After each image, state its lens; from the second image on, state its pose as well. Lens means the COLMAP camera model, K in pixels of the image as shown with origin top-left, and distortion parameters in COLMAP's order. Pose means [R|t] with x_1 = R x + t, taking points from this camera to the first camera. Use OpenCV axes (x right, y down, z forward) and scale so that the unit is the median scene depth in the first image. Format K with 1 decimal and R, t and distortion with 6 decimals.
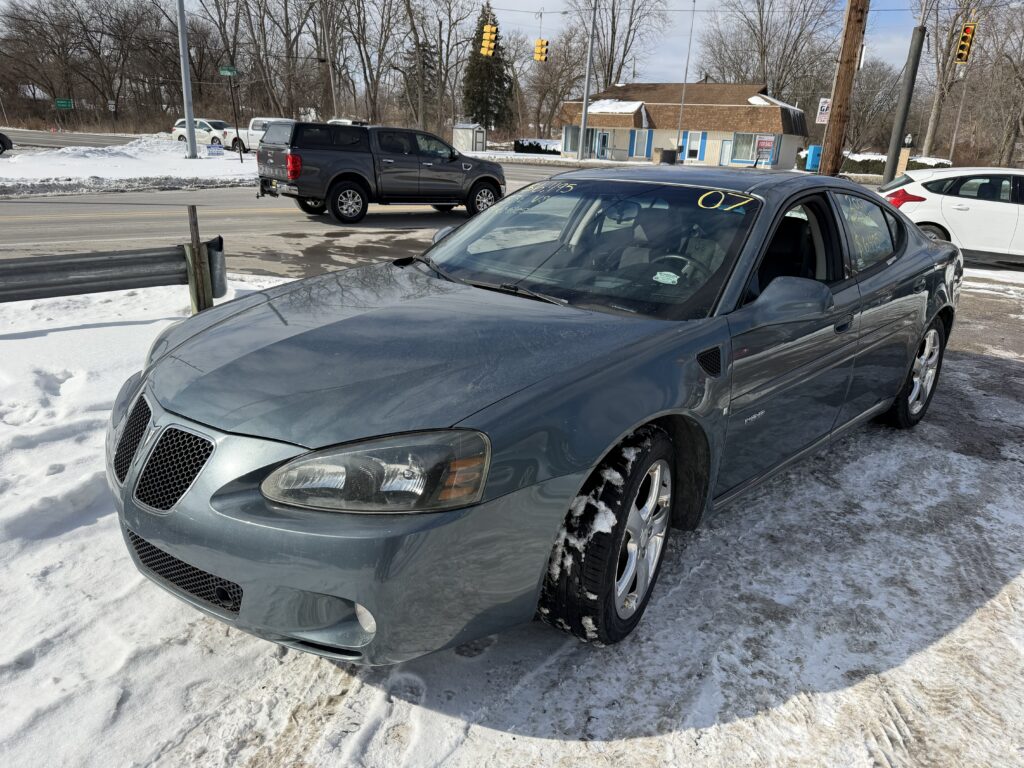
lens RADIAL K [[763.7, 0, 512.0], [0, 763.7, 384.0], [0, 0, 1]] dist [-0.032444, 0.002664]
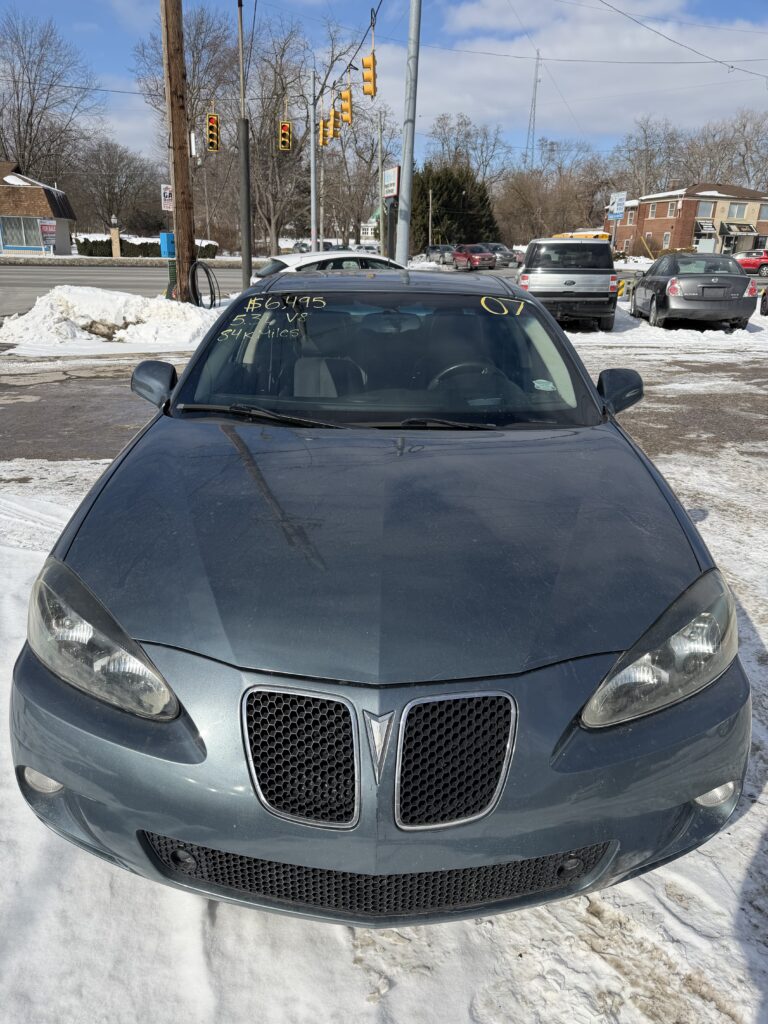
lens RADIAL K [[763.7, 0, 384.0], [0, 763.7, 512.0], [0, 0, 1]] dist [-0.032444, 0.002664]
pose [[0.696877, -0.247125, 0.673270, -0.122991], [0.207928, 0.968058, 0.140109, -0.029318], [-0.686388, 0.042353, 0.726001, 0.070618]]
